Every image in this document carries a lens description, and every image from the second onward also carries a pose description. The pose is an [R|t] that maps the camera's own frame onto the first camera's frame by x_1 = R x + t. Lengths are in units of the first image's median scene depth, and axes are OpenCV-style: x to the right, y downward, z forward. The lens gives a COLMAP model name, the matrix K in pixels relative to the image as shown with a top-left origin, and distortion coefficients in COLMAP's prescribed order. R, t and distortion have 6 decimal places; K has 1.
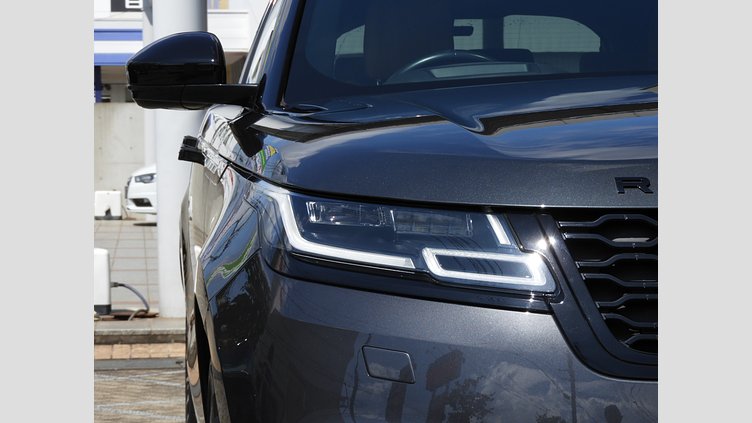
lens RADIAL K [[2808.5, 0, 375.9], [0, 2808.5, 211.2], [0, 0, 1]] dist [-0.098532, 0.000000]
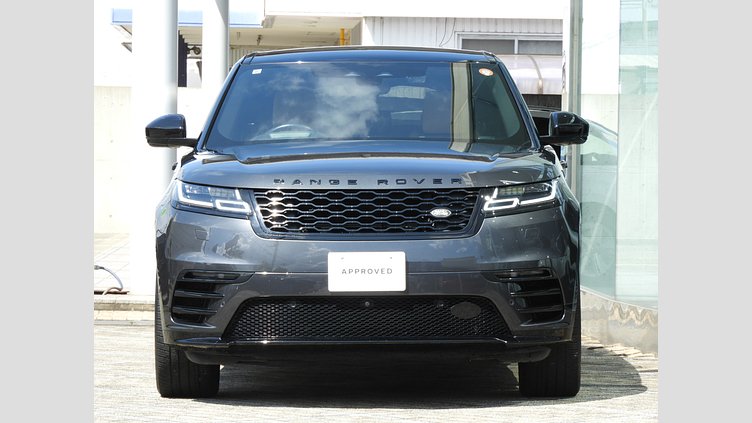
lens RADIAL K [[4861.6, 0, 376.1], [0, 4861.6, 211.6], [0, 0, 1]] dist [1.196357, 0.000000]
pose [[0.996715, 0.025392, -0.076906, 0.595555], [-0.026357, 0.999586, -0.011560, 0.081778], [0.076580, 0.013549, 0.996971, -4.275649]]
